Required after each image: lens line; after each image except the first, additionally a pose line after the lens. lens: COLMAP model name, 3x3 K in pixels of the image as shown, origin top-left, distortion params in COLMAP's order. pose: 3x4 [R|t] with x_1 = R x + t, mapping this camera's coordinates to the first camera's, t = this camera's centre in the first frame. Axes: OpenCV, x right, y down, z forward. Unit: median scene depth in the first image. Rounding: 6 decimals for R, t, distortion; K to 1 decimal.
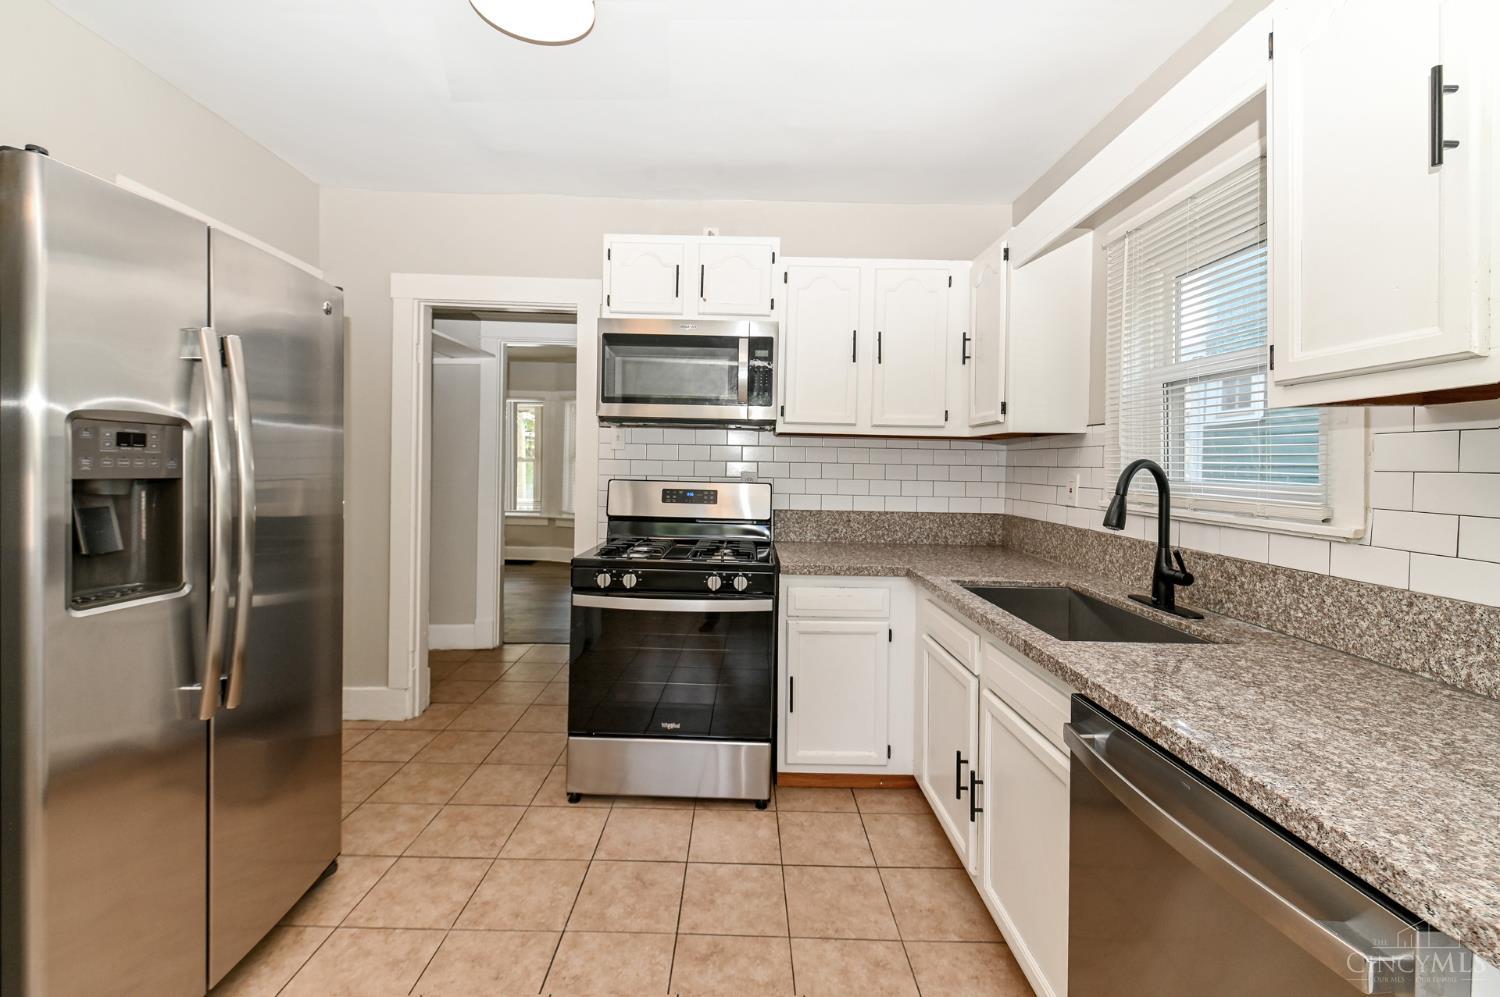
lens RADIAL K [[631.1, 0, 678.9], [0, 631.1, 470.4], [0, 0, 1]] dist [0.003042, -0.007331]
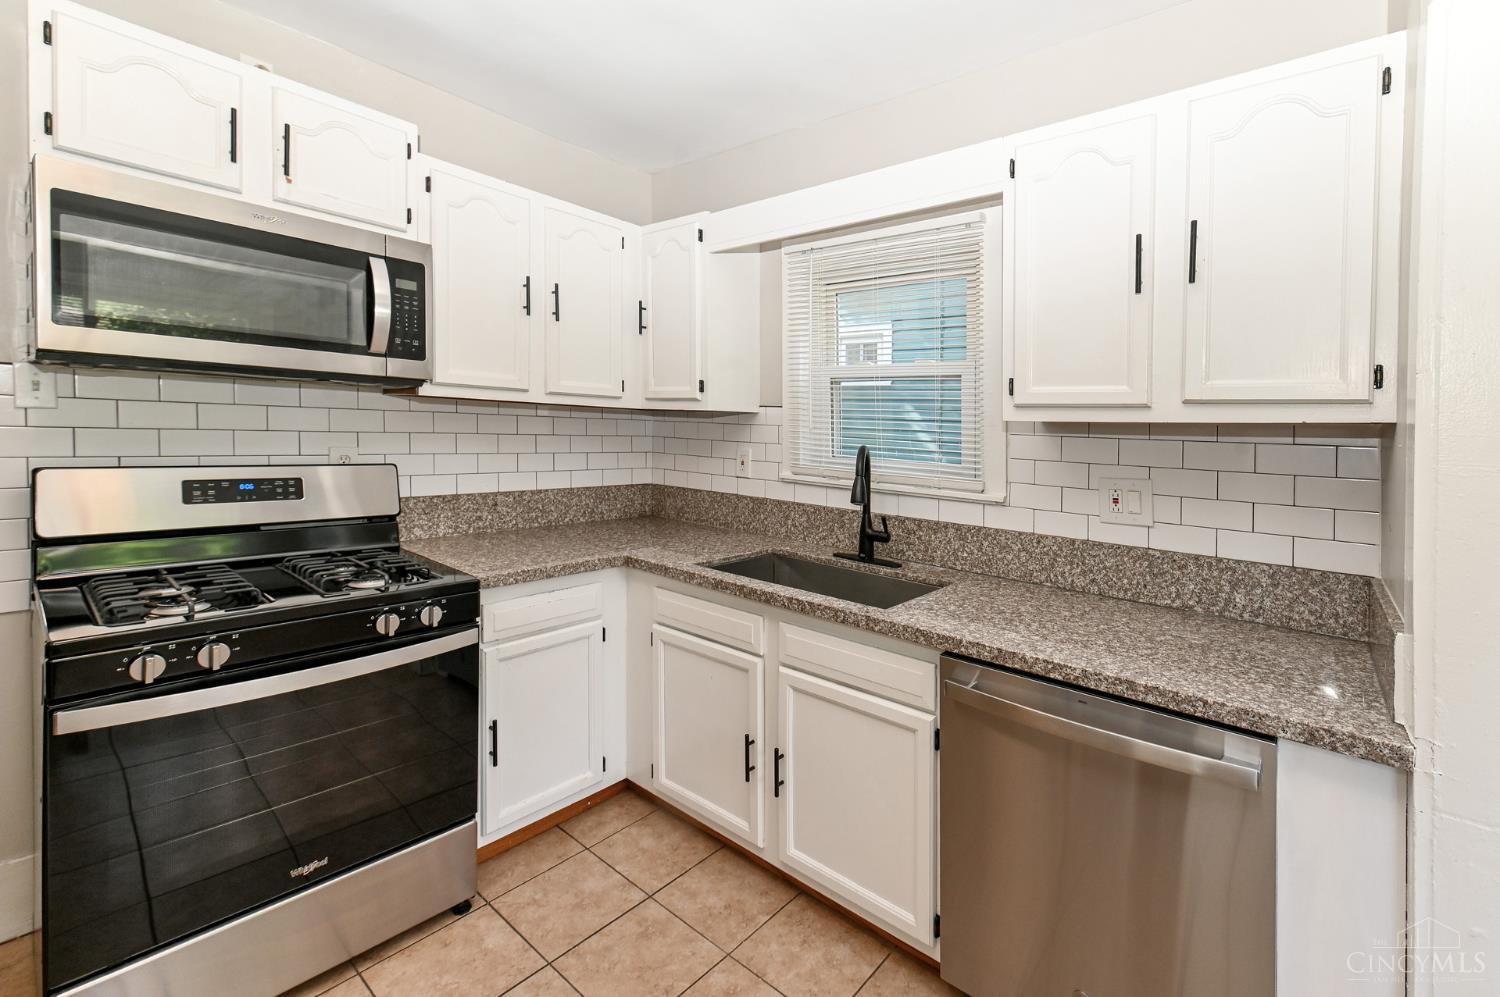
lens RADIAL K [[668.6, 0, 785.2], [0, 668.6, 433.3], [0, 0, 1]] dist [0.008493, -0.009392]
pose [[0.571860, -0.013193, 0.820245, -0.302648], [-0.010444, 0.999673, 0.023361, -0.049228], [-0.820285, -0.021926, 0.571535, 0.265345]]
